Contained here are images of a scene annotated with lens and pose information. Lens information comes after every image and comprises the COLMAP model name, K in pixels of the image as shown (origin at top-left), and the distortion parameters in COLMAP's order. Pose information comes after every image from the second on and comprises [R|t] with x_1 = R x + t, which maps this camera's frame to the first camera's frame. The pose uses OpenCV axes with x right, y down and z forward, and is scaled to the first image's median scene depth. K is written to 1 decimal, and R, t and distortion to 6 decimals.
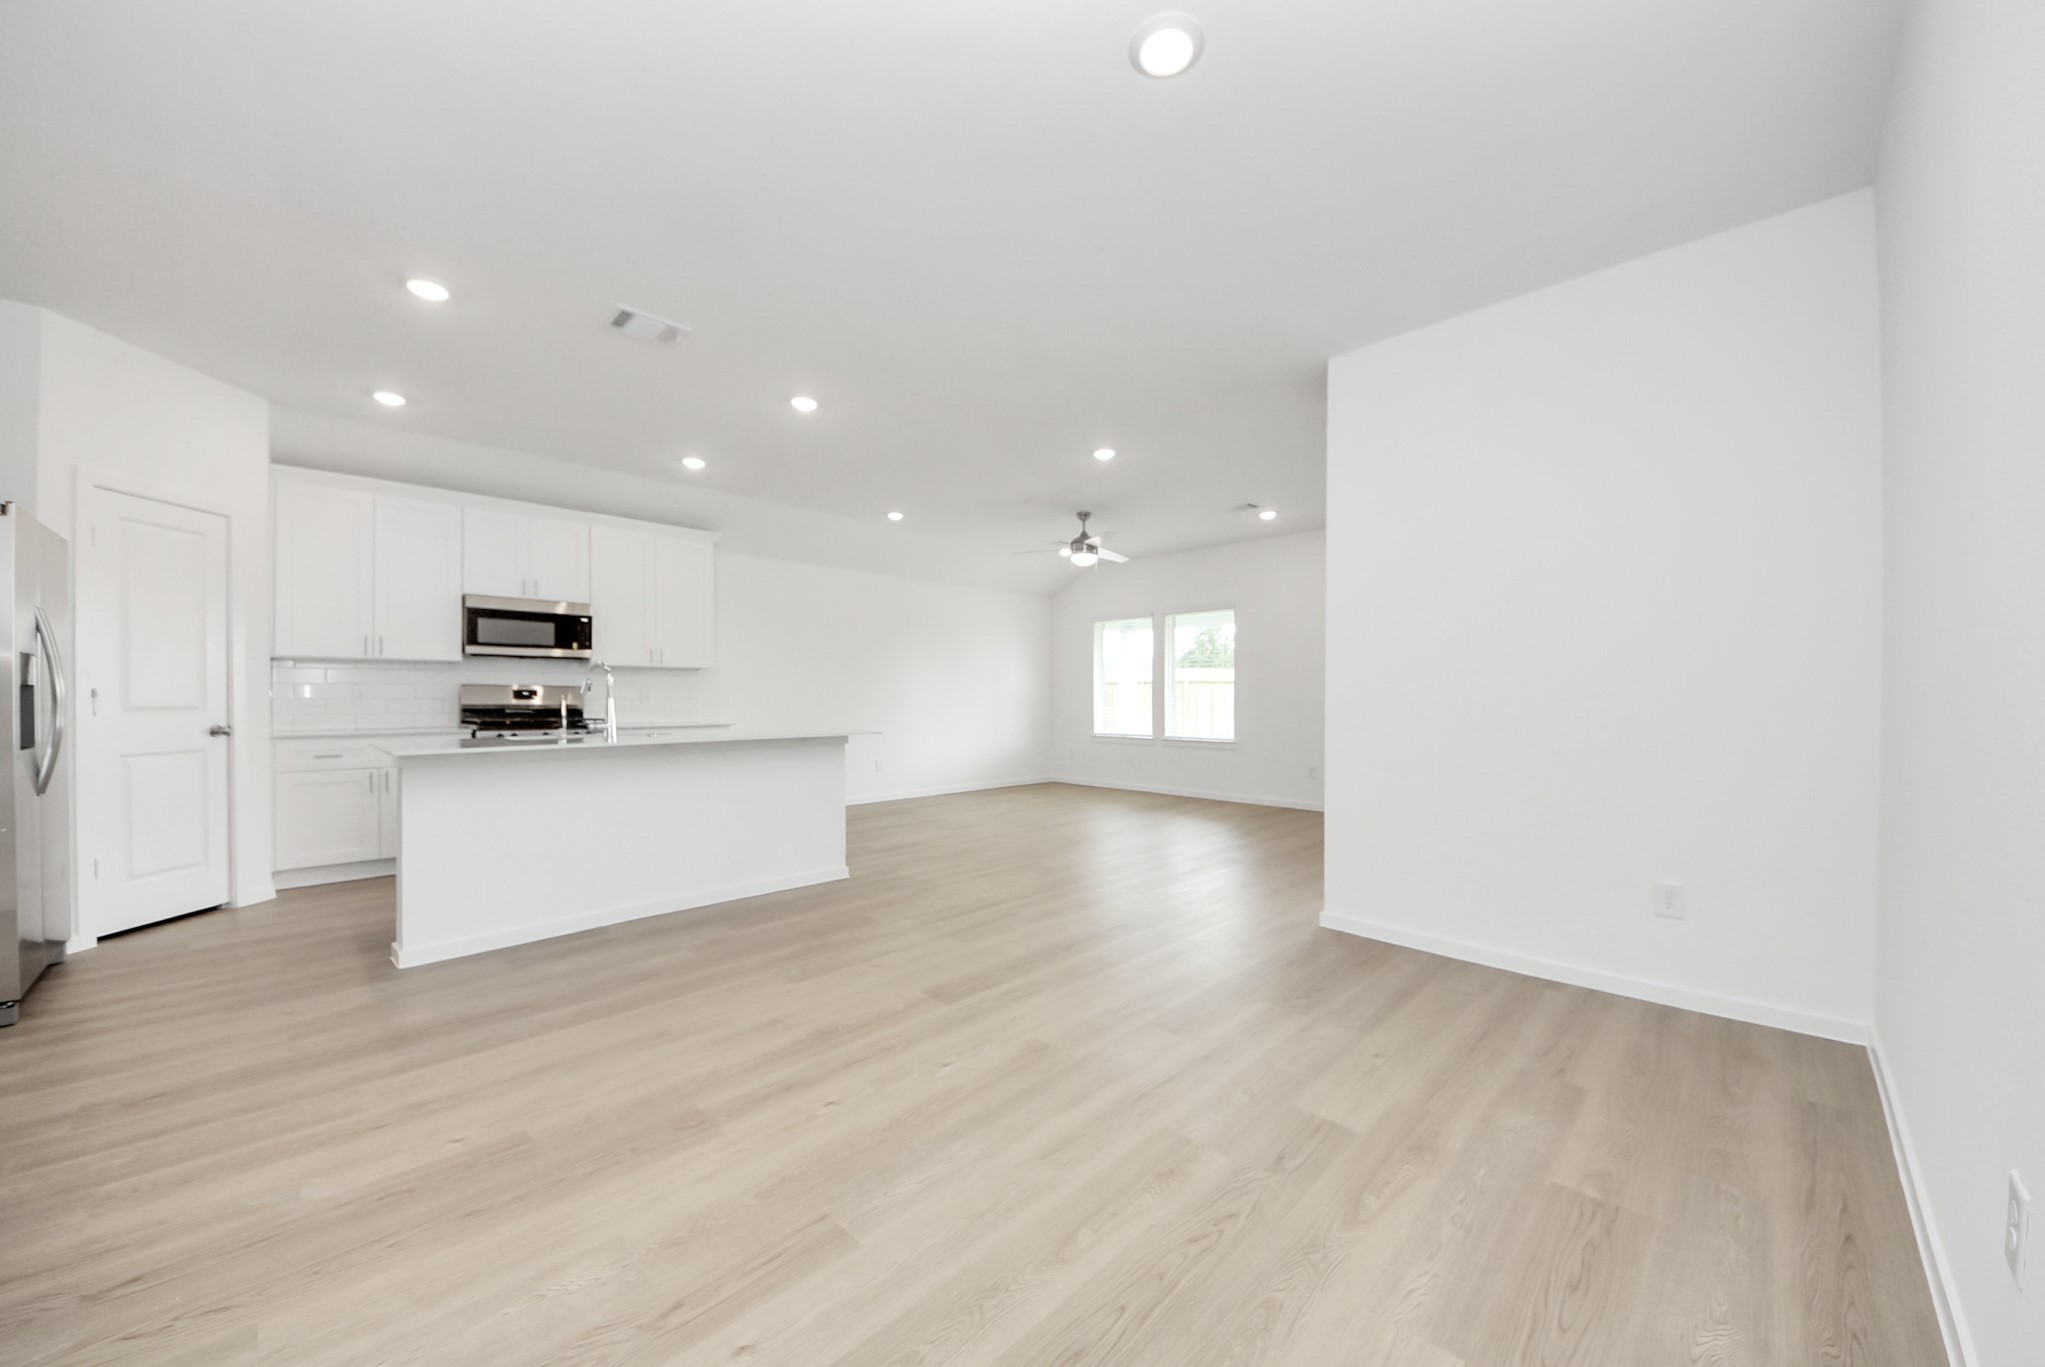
lens RADIAL K [[742.3, 0, 1029.8], [0, 742.3, 690.3], [0, 0, 1]] dist [0.023796, -0.000401]
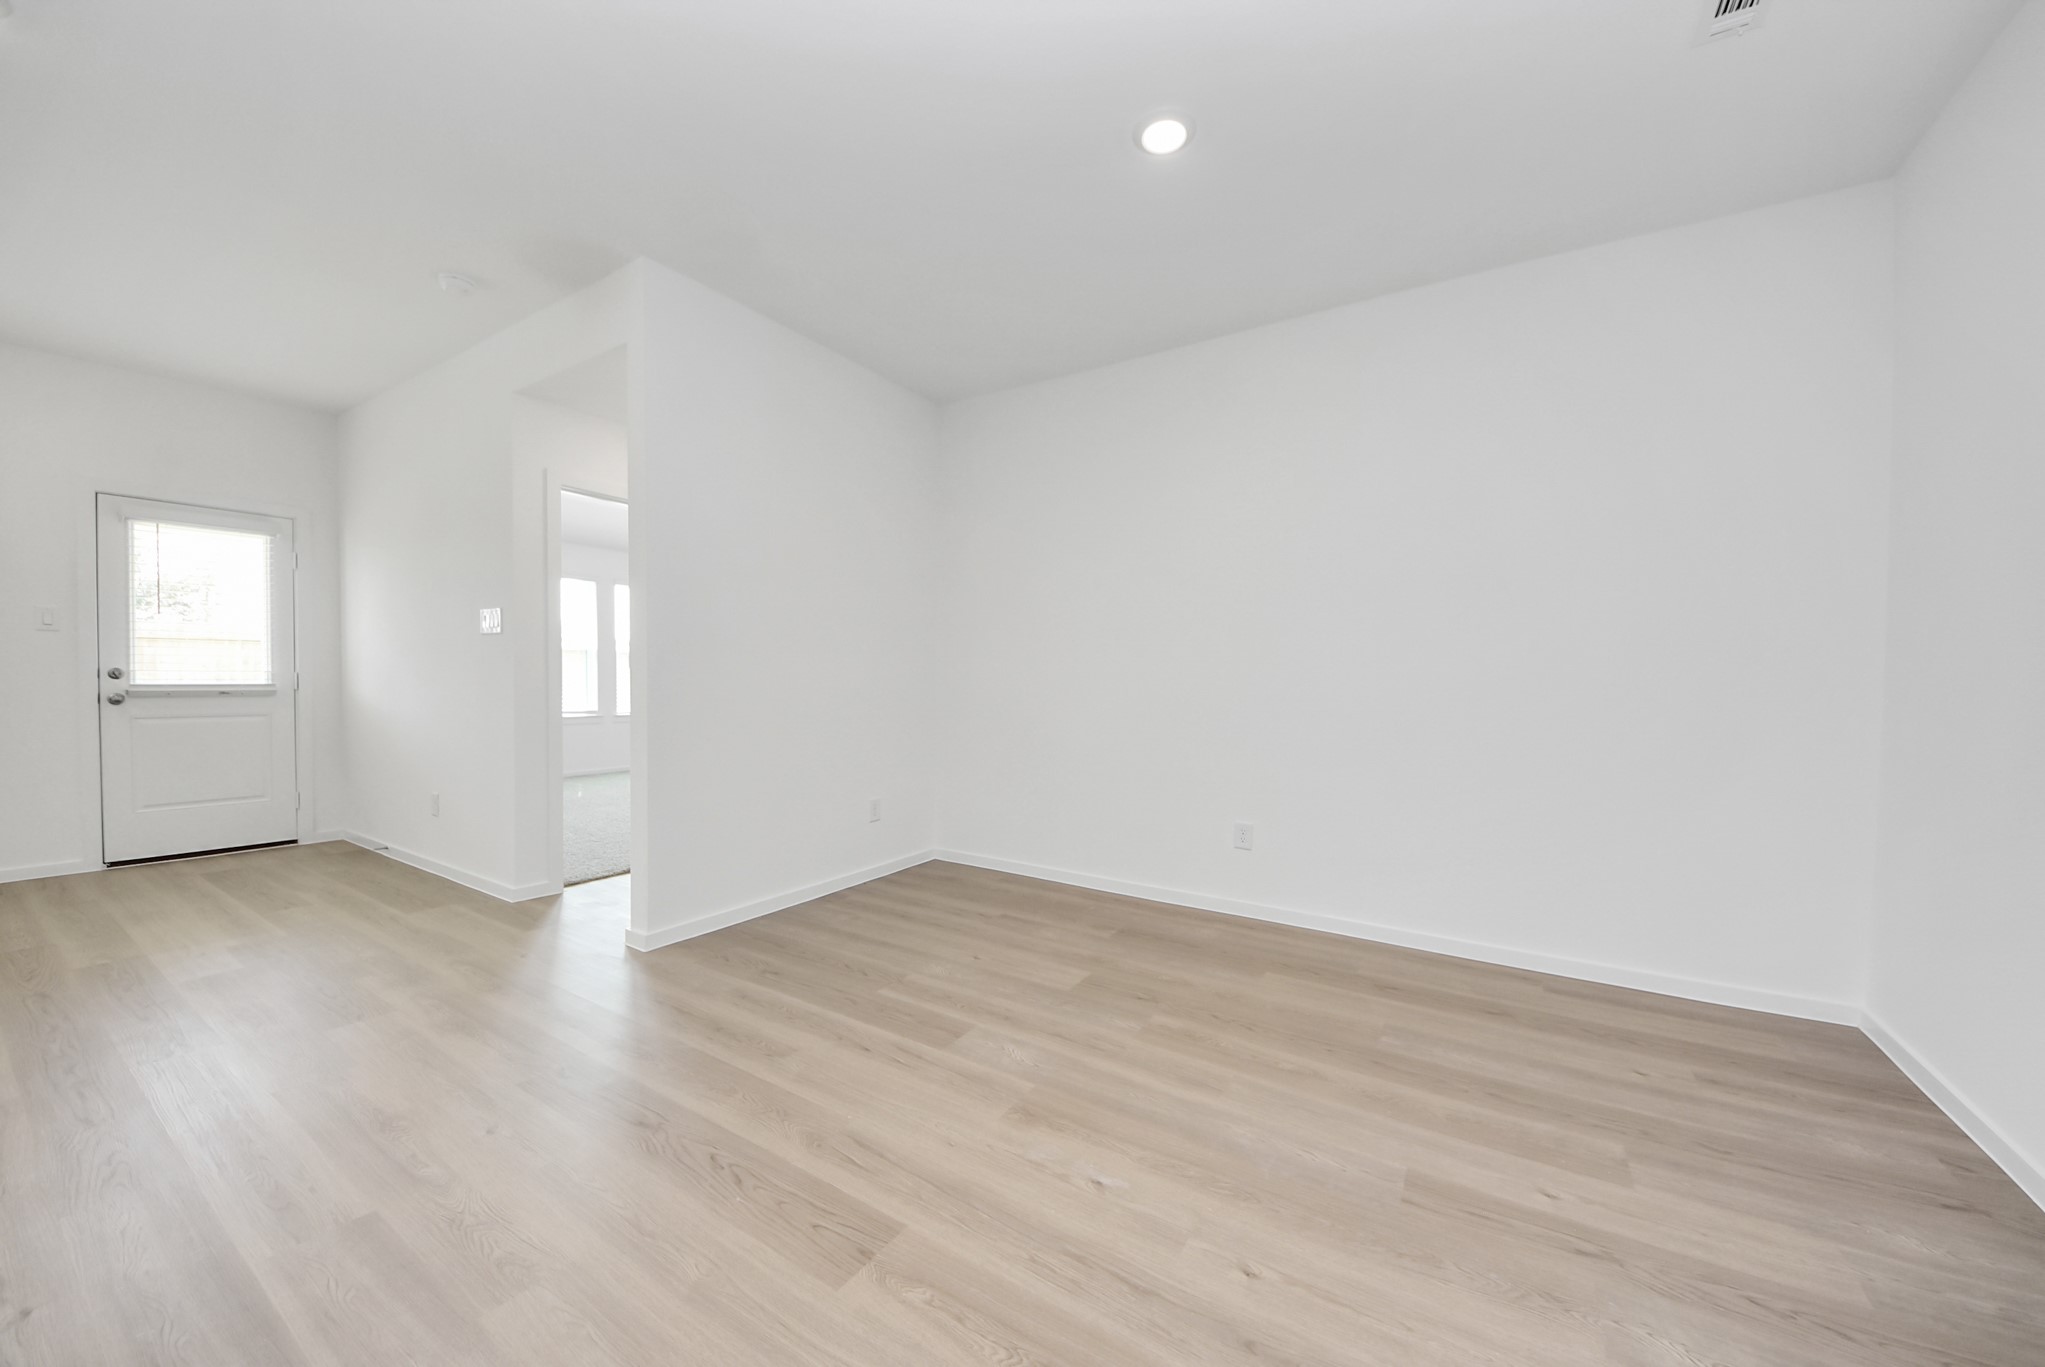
lens RADIAL K [[742.3, 0, 1029.8], [0, 742.3, 690.3], [0, 0, 1]] dist [0.023796, -0.000401]
pose [[-0.229320, -0.027281, 0.972969, -0.506773], [-0.020078, 0.999527, 0.023293, -0.002147], [-0.973144, -0.014194, -0.229759, 0.779704]]
